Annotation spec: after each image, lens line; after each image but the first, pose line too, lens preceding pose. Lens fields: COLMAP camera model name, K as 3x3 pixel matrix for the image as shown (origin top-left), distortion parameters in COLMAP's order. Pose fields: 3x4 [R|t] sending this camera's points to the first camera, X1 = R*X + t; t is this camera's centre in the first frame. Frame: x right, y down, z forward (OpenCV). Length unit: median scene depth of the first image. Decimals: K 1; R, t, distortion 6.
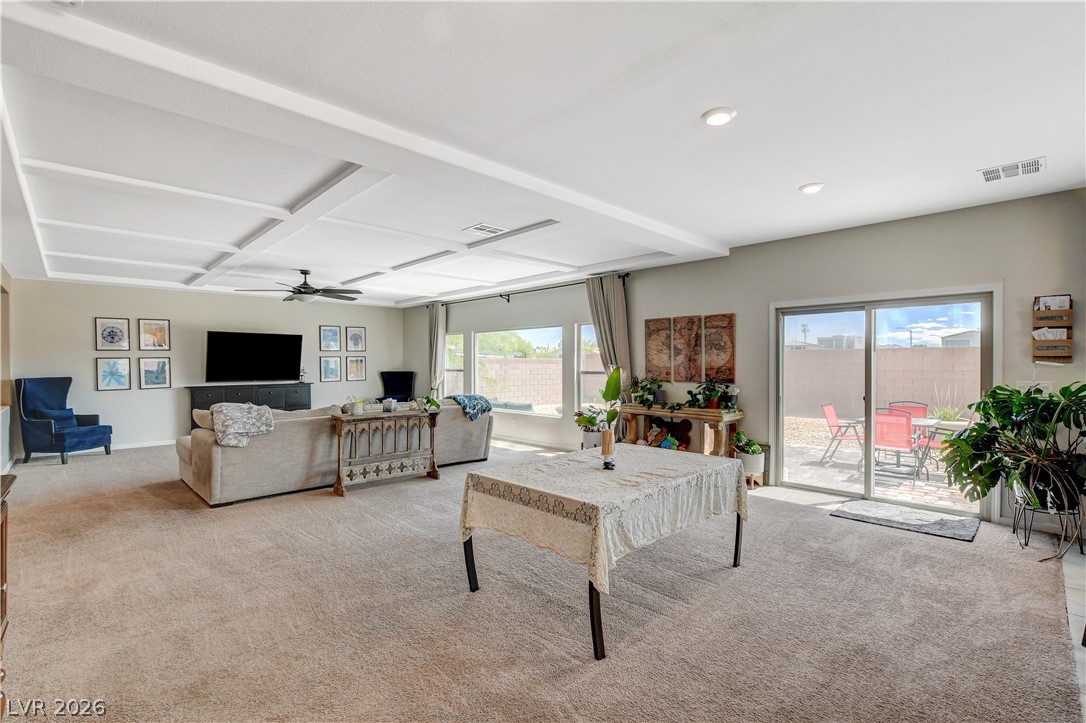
lens RADIAL K [[502.2, 0, 544.8], [0, 502.2, 363.0], [0, 0, 1]] dist [-0.022110, -0.000527]
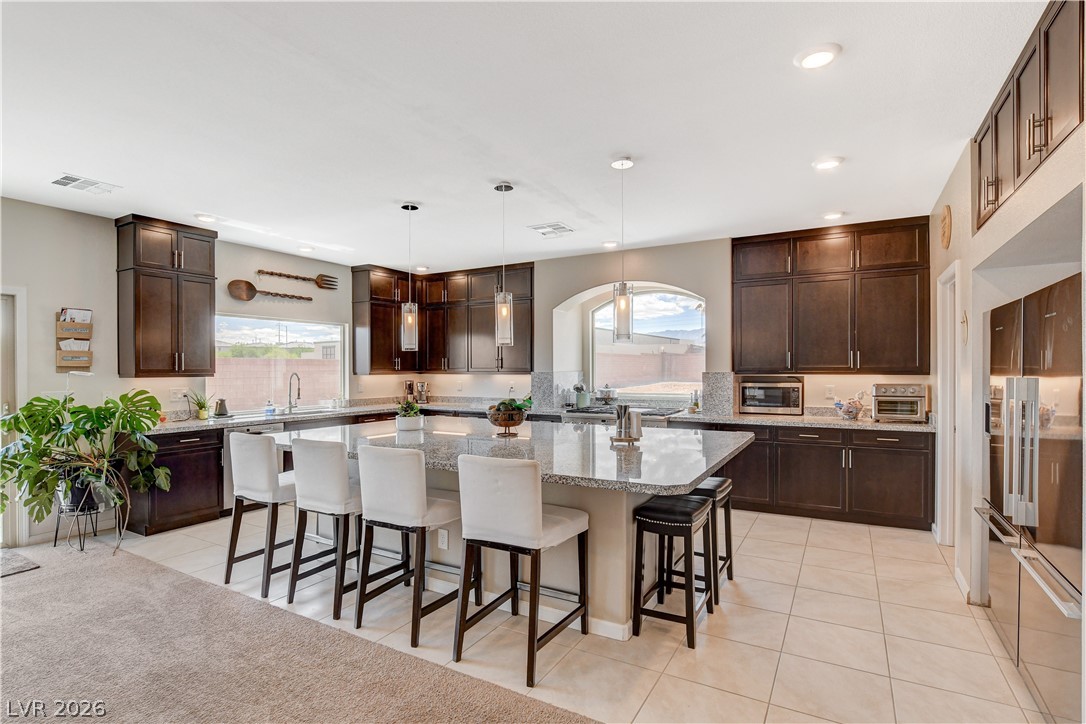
lens RADIAL K [[526.4, 0, 546.6], [0, 526.4, 368.5], [0, 0, 1]] dist [-0.002184, -0.000175]
pose [[-0.272699, 0.004202, 0.962090, -0.362066], [0.006774, 0.999974, -0.002447, 0.000018], [-0.962075, 0.005850, -0.272721, 0.377828]]
